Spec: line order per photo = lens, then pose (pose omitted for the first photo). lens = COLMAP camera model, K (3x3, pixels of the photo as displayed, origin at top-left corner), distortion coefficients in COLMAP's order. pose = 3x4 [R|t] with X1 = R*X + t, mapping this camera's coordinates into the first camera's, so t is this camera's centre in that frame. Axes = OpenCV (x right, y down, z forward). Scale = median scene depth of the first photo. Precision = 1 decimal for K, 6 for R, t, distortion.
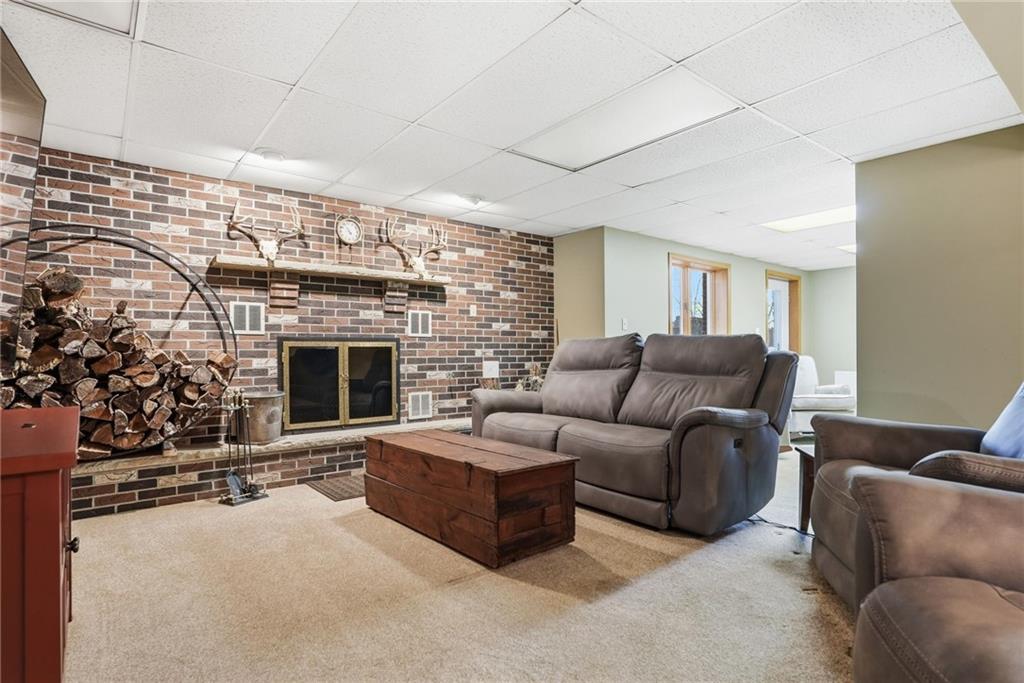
lens RADIAL K [[486.4, 0, 512.0], [0, 486.4, 341.5], [0, 0, 1]] dist [-0.000363, 0.000493]
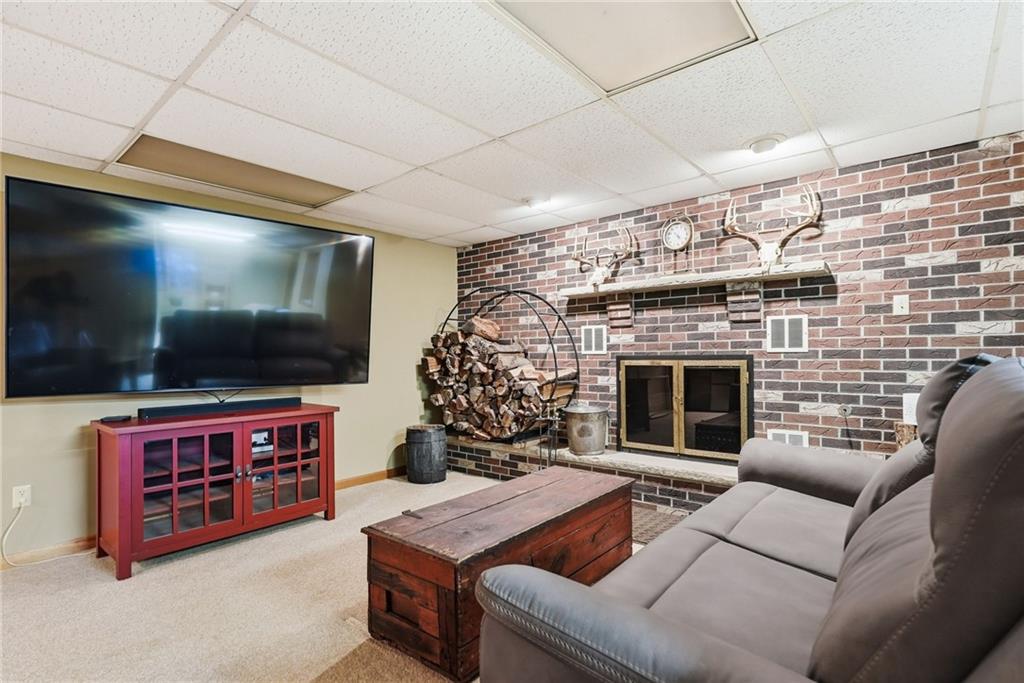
lens RADIAL K [[486.4, 0, 512.0], [0, 486.4, 341.5], [0, 0, 1]] dist [-0.000363, 0.000493]
pose [[0.247769, -0.024228, -0.968516, 0.446141], [0.026449, 0.999484, -0.018236, -0.025777], [0.968458, -0.021098, 0.248282, 0.485855]]
